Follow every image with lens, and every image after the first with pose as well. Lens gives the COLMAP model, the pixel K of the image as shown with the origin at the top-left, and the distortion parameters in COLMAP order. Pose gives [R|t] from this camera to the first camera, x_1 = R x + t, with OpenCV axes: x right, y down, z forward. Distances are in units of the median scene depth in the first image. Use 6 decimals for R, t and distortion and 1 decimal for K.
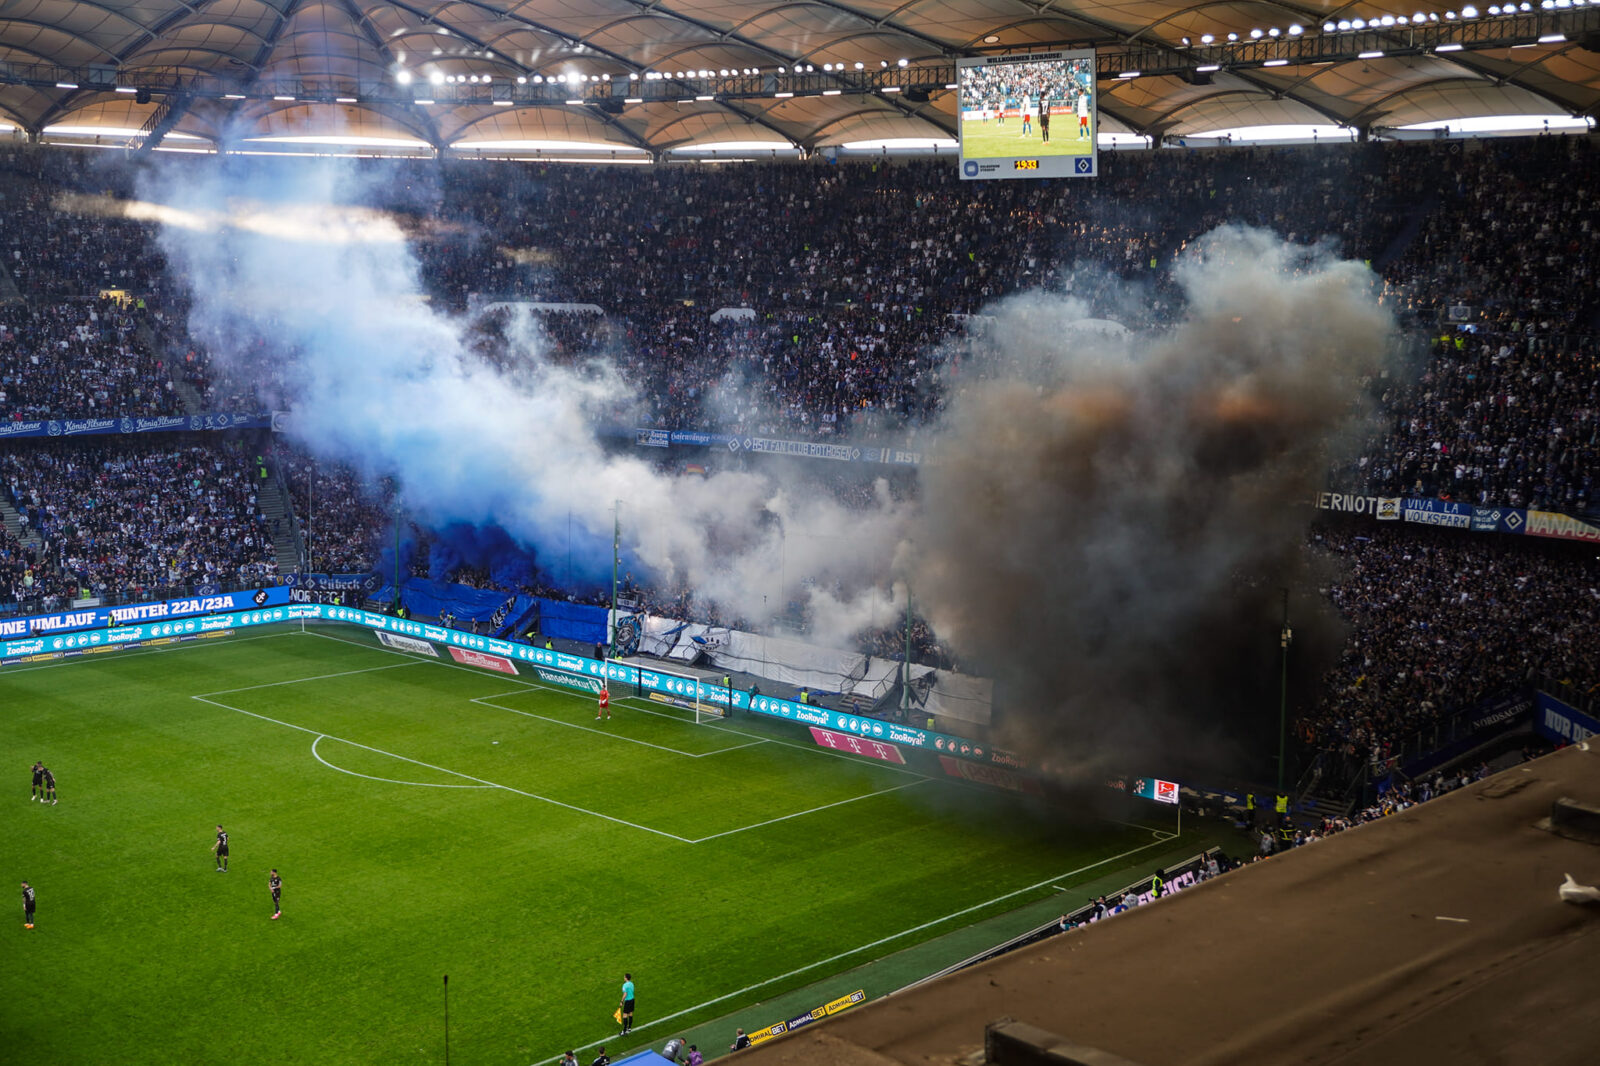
lens RADIAL K [[1955.0, 0, 797.2], [0, 1955.0, 569.3], [0, 0, 1]] dist [-0.036655, -0.048987]
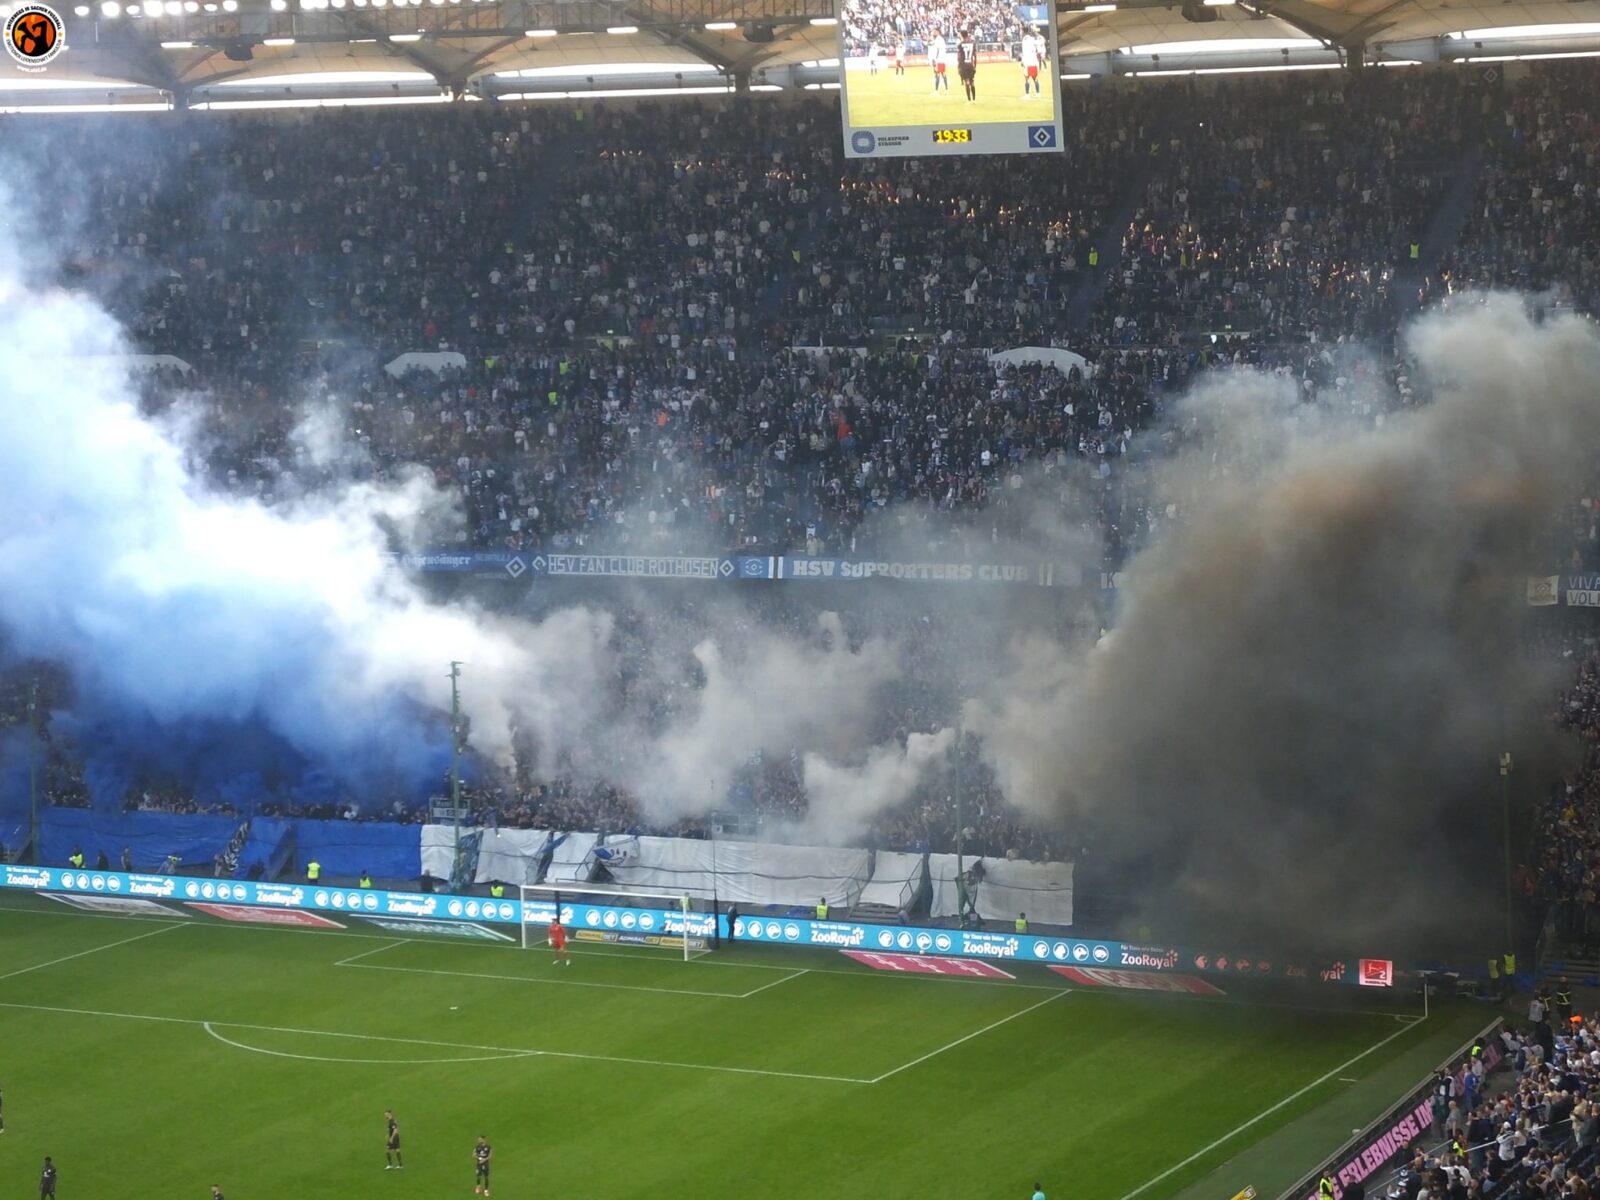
lens RADIAL K [[4032.8, 0, 835.7], [0, 4032.8, 601.3], [0, 0, 1]] dist [-0.006027, 0.229554]
pose [[0.961526, -0.072532, 0.264966, -0.309795], [0.083215, 0.996101, -0.029301, -0.003371], [-0.261807, 0.050223, 0.963813, -0.360155]]
